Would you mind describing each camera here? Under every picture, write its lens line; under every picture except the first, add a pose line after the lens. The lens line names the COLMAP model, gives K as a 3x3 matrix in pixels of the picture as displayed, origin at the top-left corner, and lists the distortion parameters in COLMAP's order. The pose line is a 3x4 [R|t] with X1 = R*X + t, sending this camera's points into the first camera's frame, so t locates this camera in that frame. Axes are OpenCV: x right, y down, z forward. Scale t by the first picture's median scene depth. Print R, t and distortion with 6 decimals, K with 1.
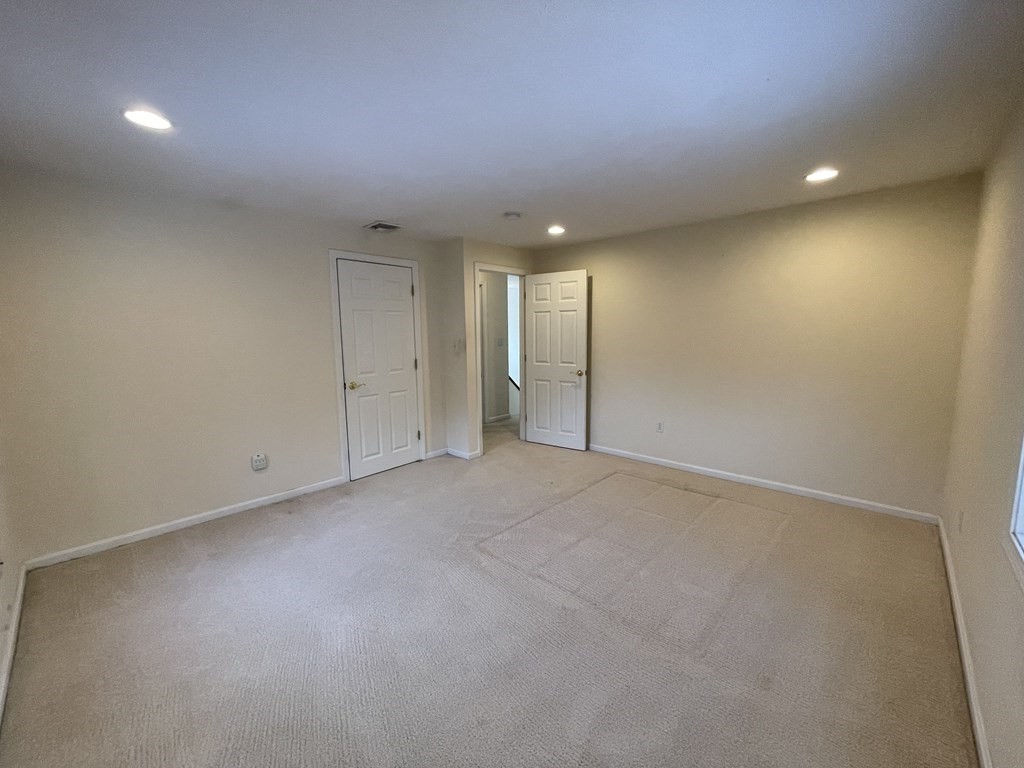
lens RADIAL K [[413.5, 0, 517.5], [0, 413.5, 374.0], [0, 0, 1]] dist [0.001040, 0.000069]
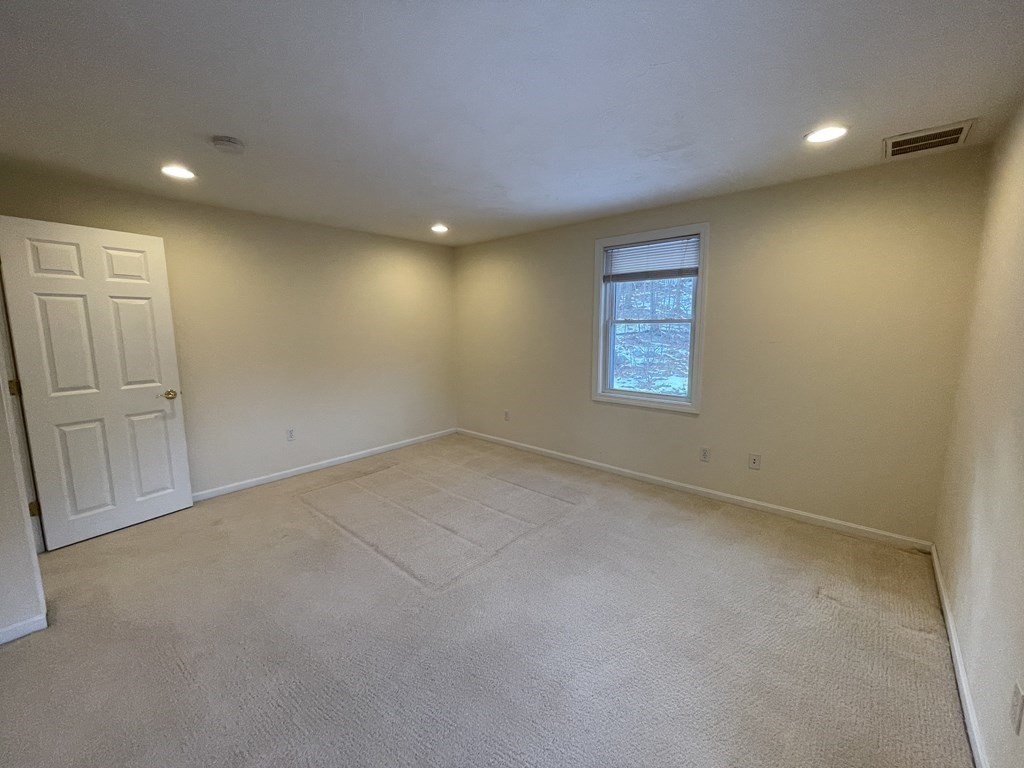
lens RADIAL K [[413.5, 0, 510.6], [0, 413.5, 386.2], [0, 0, 1]] dist [0.001040, 0.000069]
pose [[-0.019125, -0.136045, 0.990518, -0.507386], [0.115649, 0.983748, 0.137348, -0.043507], [-0.993106, 0.117179, -0.003080, 0.459219]]
